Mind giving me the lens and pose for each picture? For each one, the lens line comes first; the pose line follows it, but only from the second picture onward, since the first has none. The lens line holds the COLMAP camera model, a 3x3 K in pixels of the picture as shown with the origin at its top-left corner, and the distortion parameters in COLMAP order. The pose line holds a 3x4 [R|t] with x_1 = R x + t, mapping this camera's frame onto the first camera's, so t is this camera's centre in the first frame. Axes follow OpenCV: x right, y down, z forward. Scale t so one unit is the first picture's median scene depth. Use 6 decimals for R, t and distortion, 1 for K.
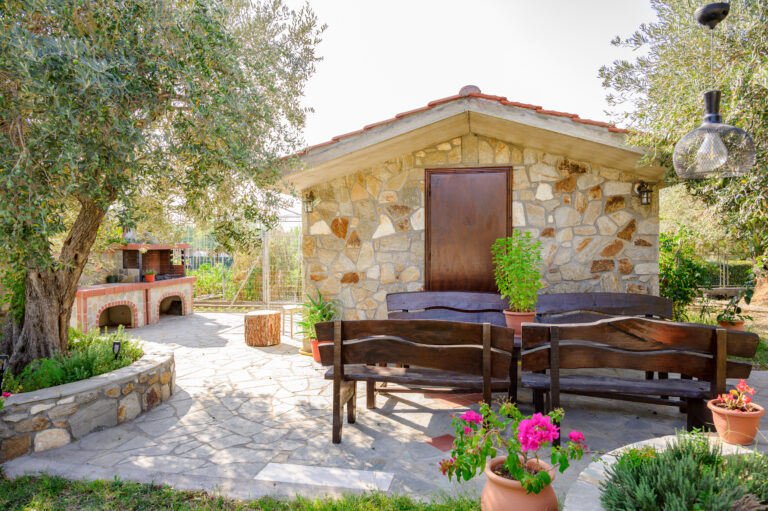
lens RADIAL K [[495.0, 0, 388.3], [0, 495.0, 256.4], [0, 0, 1]] dist [-0.000433, -0.001863]
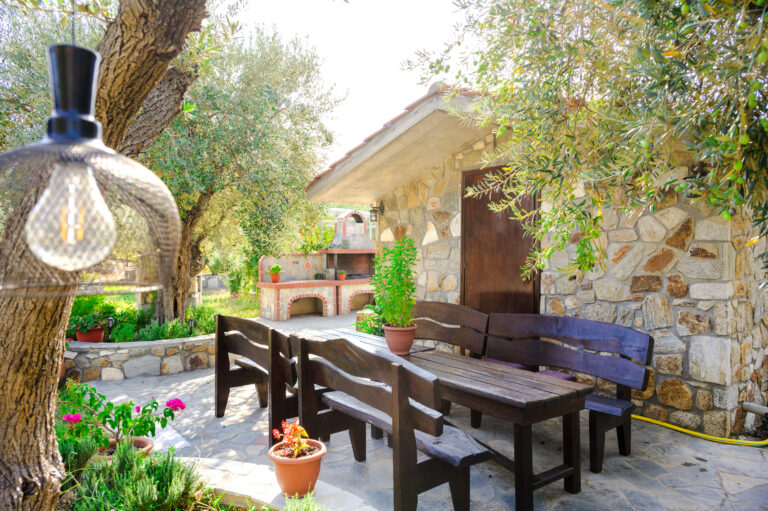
lens RADIAL K [[495.0, 0, 388.9], [0, 495.0, 252.9], [0, 0, 1]] dist [-0.000433, -0.001863]
pose [[0.781522, 0.012138, -0.623760, 0.589757], [-0.022507, 0.999708, -0.008747, -0.011542], [0.623472, 0.020875, 0.781567, 0.193407]]
